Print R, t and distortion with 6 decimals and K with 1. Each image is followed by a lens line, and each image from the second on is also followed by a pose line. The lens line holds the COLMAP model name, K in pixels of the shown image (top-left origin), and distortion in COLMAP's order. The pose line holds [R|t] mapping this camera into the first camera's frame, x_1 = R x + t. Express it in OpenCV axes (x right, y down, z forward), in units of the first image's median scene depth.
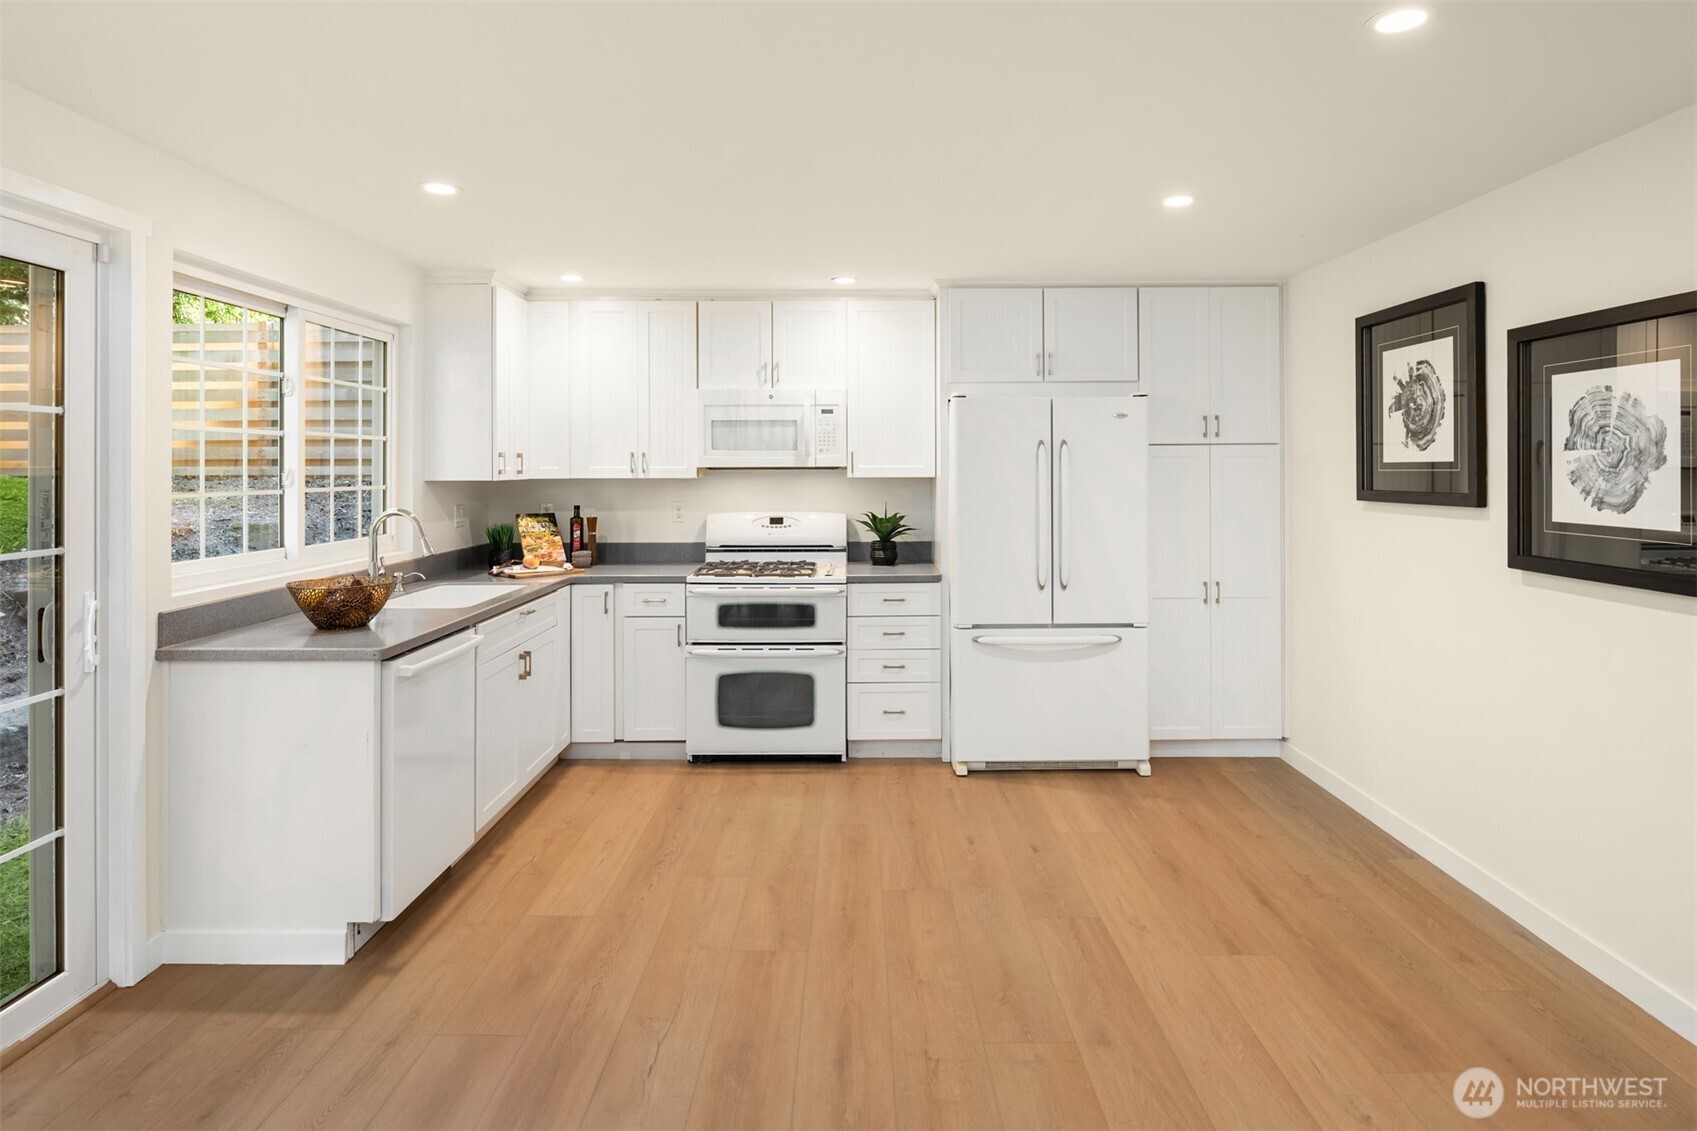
lens RADIAL K [[942.4, 0, 855.1], [0, 942.4, 457.8], [0, 0, 1]] dist [-0.002490, -0.002364]
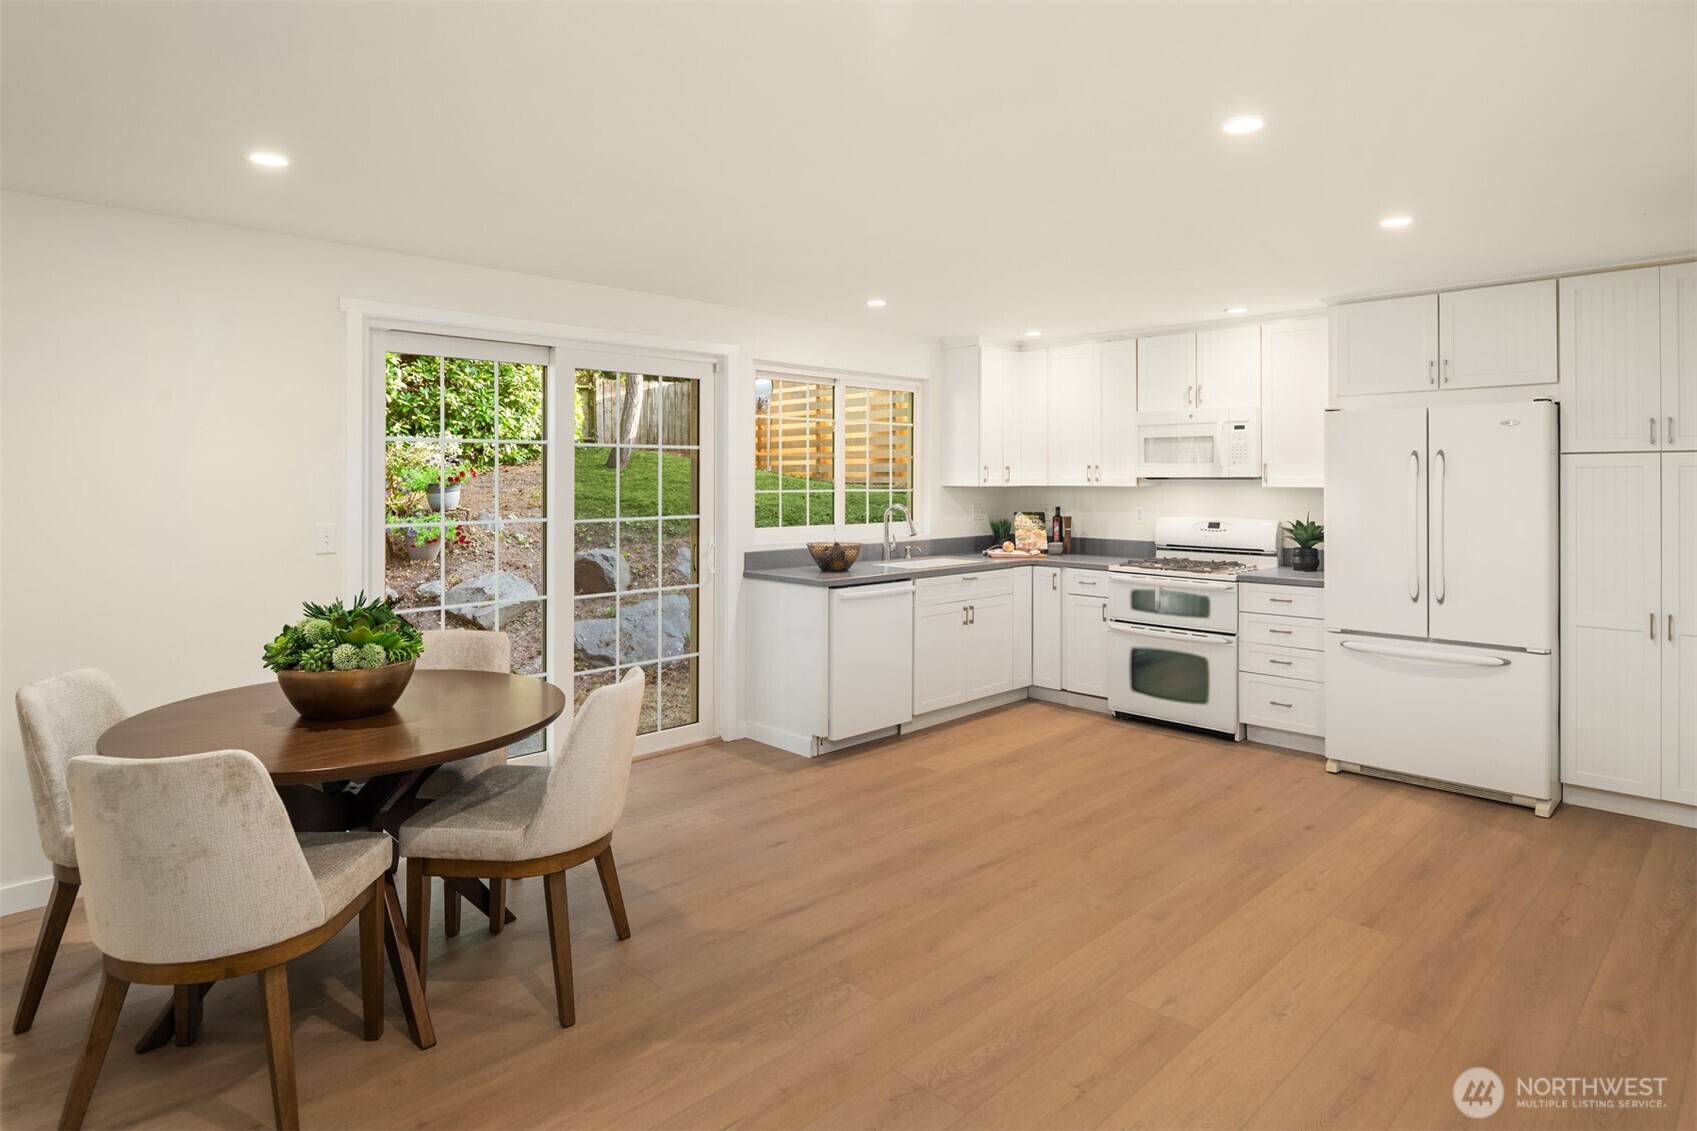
lens RADIAL K [[942.4, 0, 857.1], [0, 942.4, 474.3], [0, 0, 1]] dist [-0.002490, -0.002364]
pose [[0.705316, 0.001119, -0.708892, 0.595218], [0.003168, 0.999984, 0.004731, -0.001017], [0.708886, -0.005583, 0.705301, -0.140750]]
